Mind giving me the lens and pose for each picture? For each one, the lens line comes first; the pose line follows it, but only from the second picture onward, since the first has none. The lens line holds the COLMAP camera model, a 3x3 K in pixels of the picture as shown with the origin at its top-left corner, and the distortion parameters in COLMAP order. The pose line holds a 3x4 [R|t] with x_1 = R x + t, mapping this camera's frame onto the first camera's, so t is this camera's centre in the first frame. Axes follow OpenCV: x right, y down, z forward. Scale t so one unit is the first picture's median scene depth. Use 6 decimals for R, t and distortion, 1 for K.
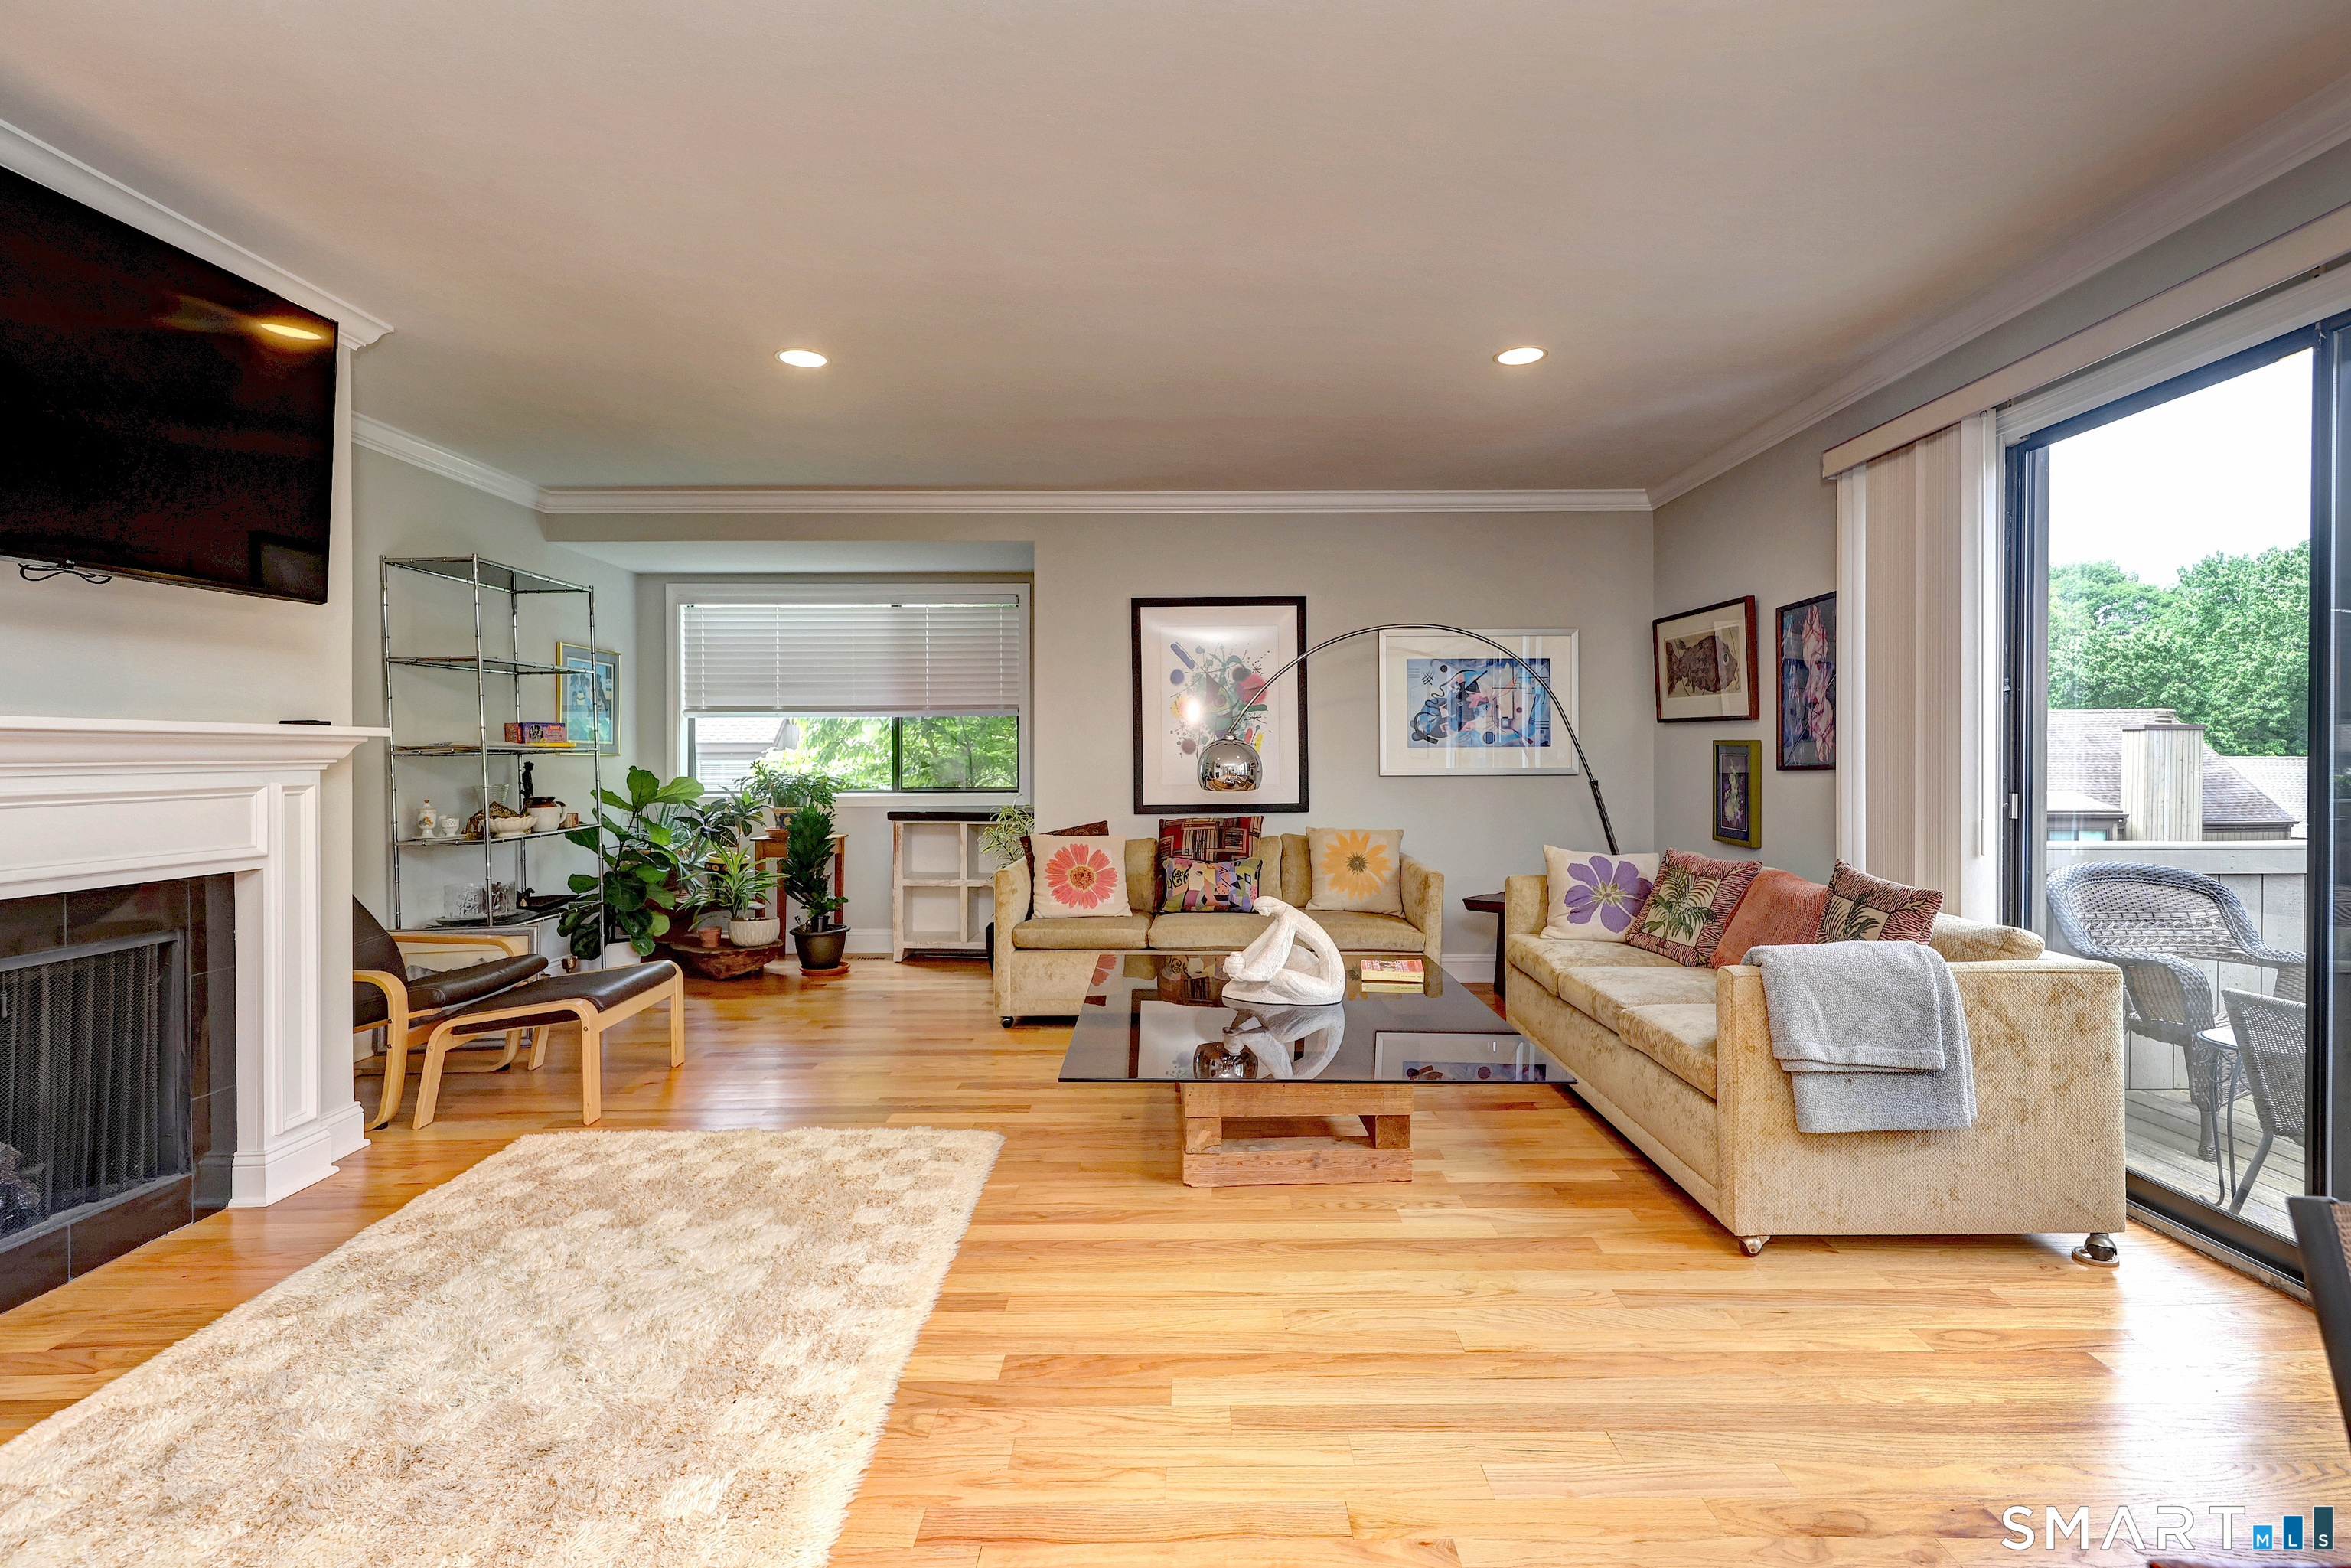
lens RADIAL K [[1095.3, 0, 1180.2], [0, 1095.3, 766.1], [0, 0, 1]] dist [0.000872, 0.000085]
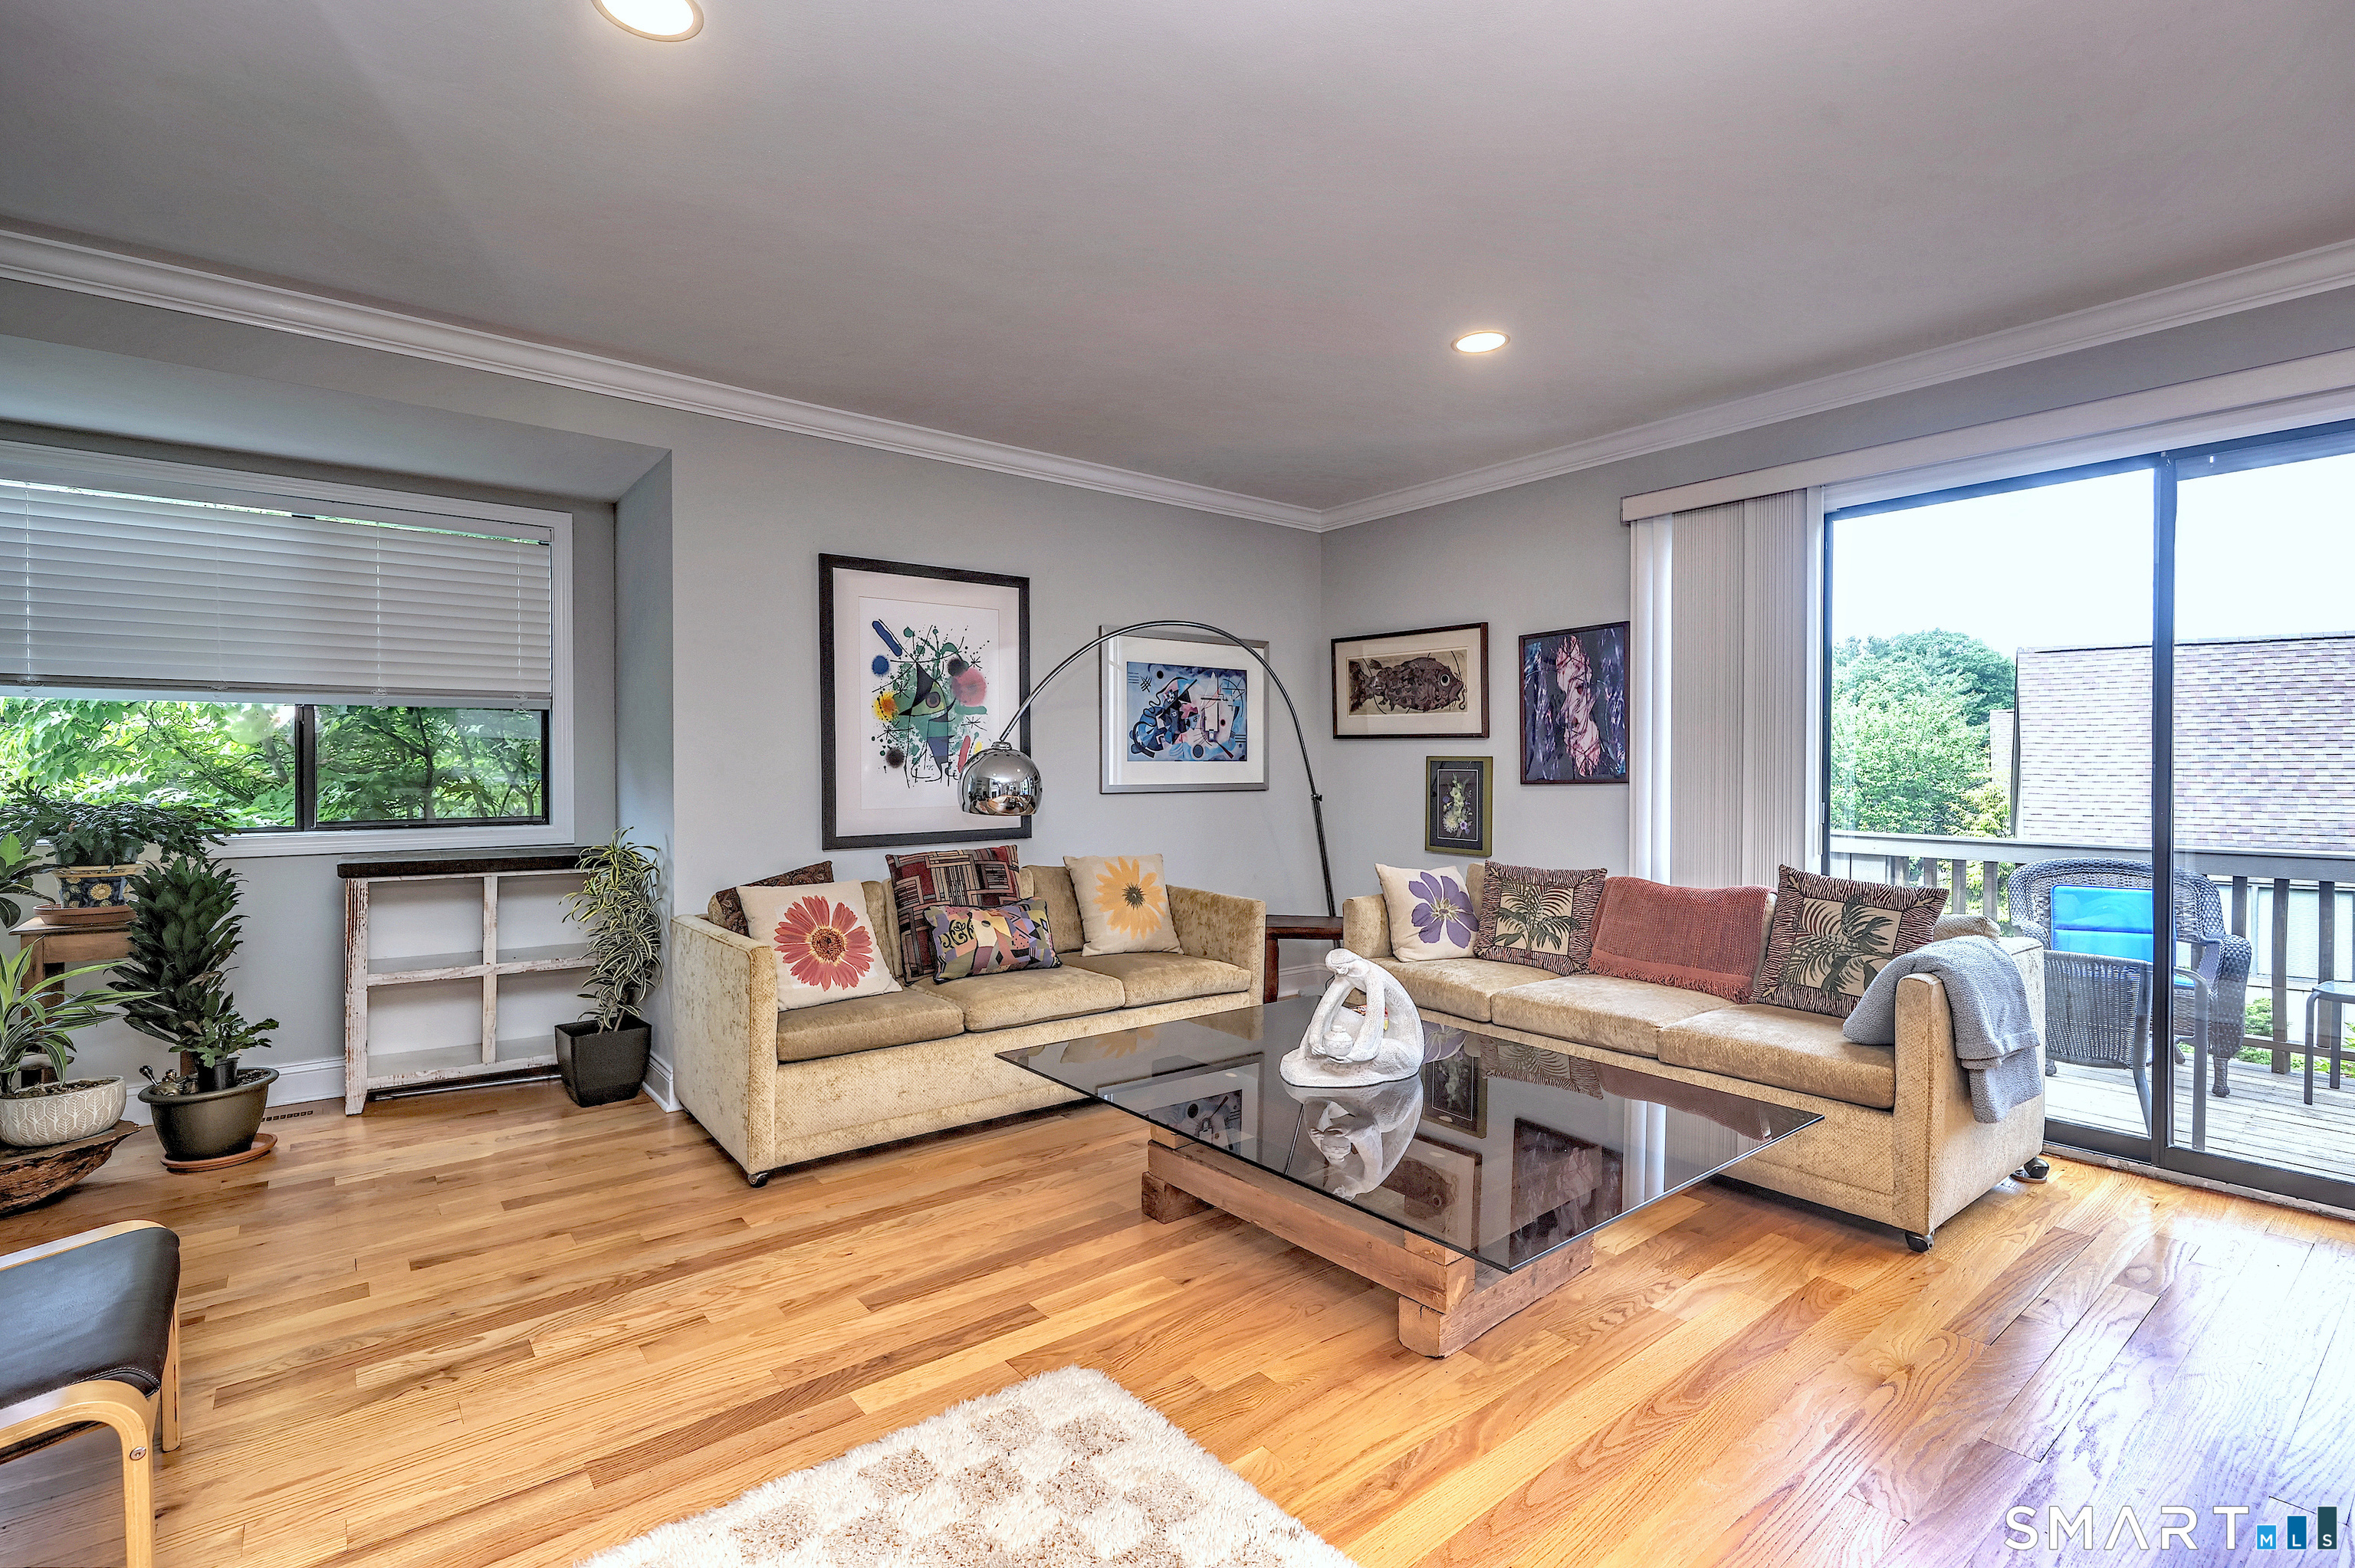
lens RADIAL K [[1081.4, 0, 1177.5], [0, 1081.4, 784.0], [0, 0, 1]] dist [0.006618, 0.000367]
pose [[0.782727, -0.006330, 0.622333, -0.337489], [0.004040, 0.999979, 0.005090, -0.002882], [-0.622352, -0.001470, 0.782736, 0.316300]]
